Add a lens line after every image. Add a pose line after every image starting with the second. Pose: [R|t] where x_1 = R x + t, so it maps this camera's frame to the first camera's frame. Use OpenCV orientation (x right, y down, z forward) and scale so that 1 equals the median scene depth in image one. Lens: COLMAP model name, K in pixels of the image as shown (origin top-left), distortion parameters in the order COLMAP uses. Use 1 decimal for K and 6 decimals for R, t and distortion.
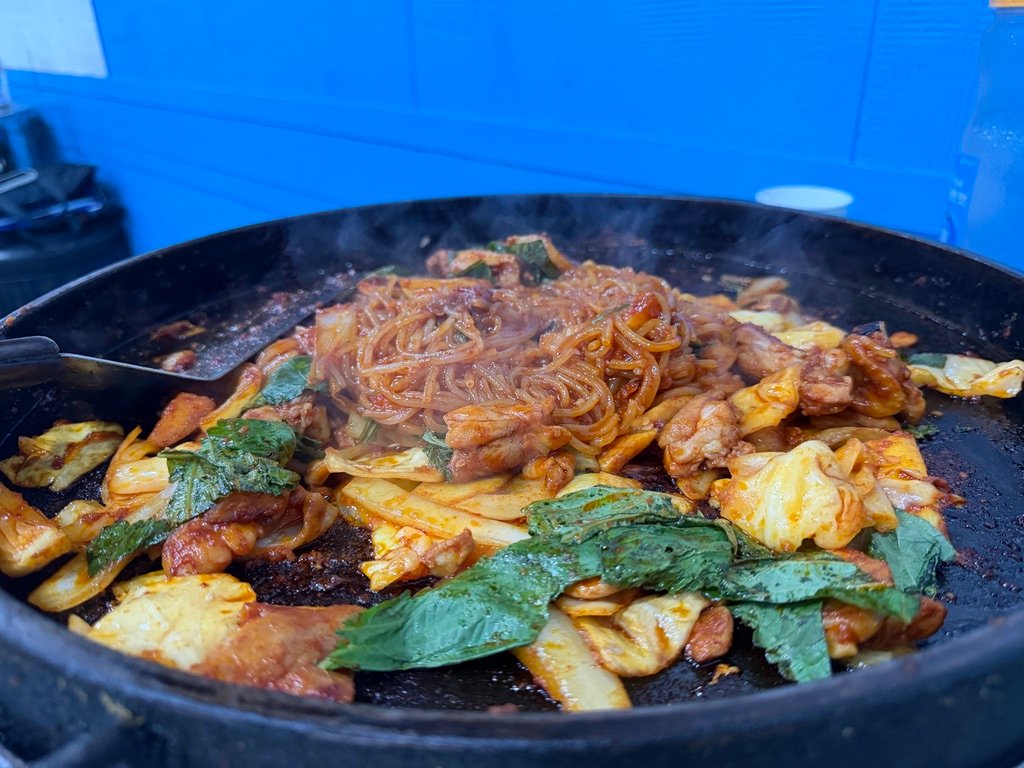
lens RADIAL K [[740.5, 0, 508.7], [0, 740.5, 399.4], [0, 0, 1]] dist [-0.049095, 0.005563]
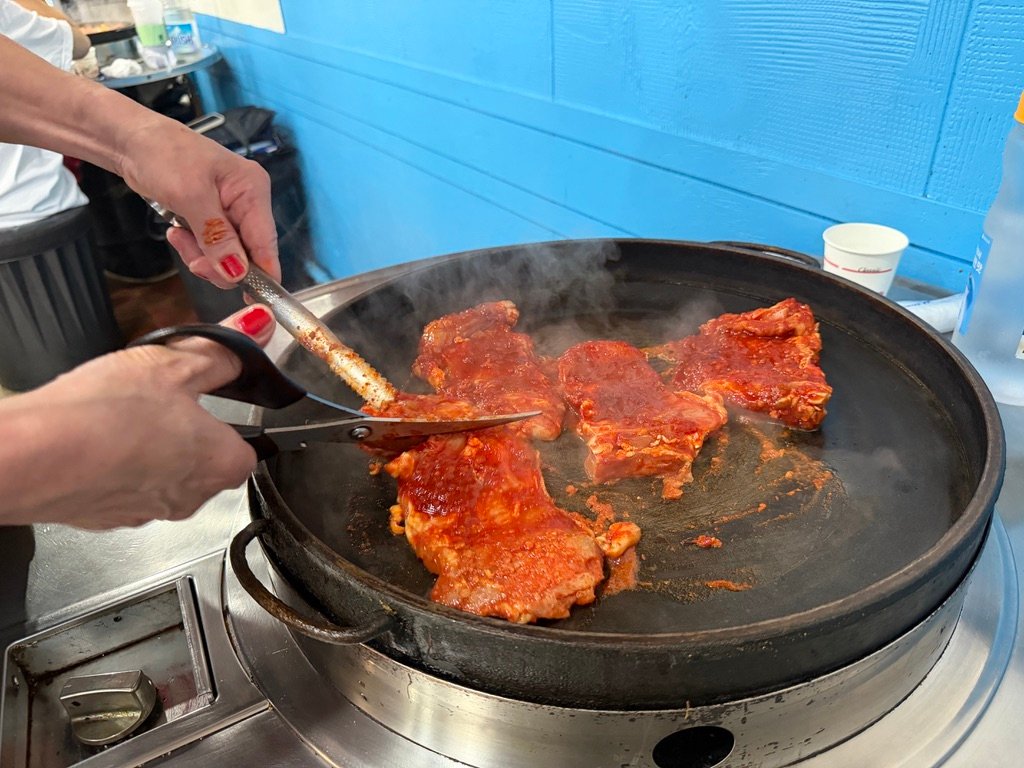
lens RADIAL K [[732.0, 0, 512.0], [0, 732.0, 384.0], [0, 0, 1]] dist [-0.025266, -0.007992]
pose [[0.983295, 0.068697, -0.168555, 0.125547], [-0.050856, 0.992852, 0.107973, -0.325720], [0.174768, -0.097597, 0.979761, -0.677901]]
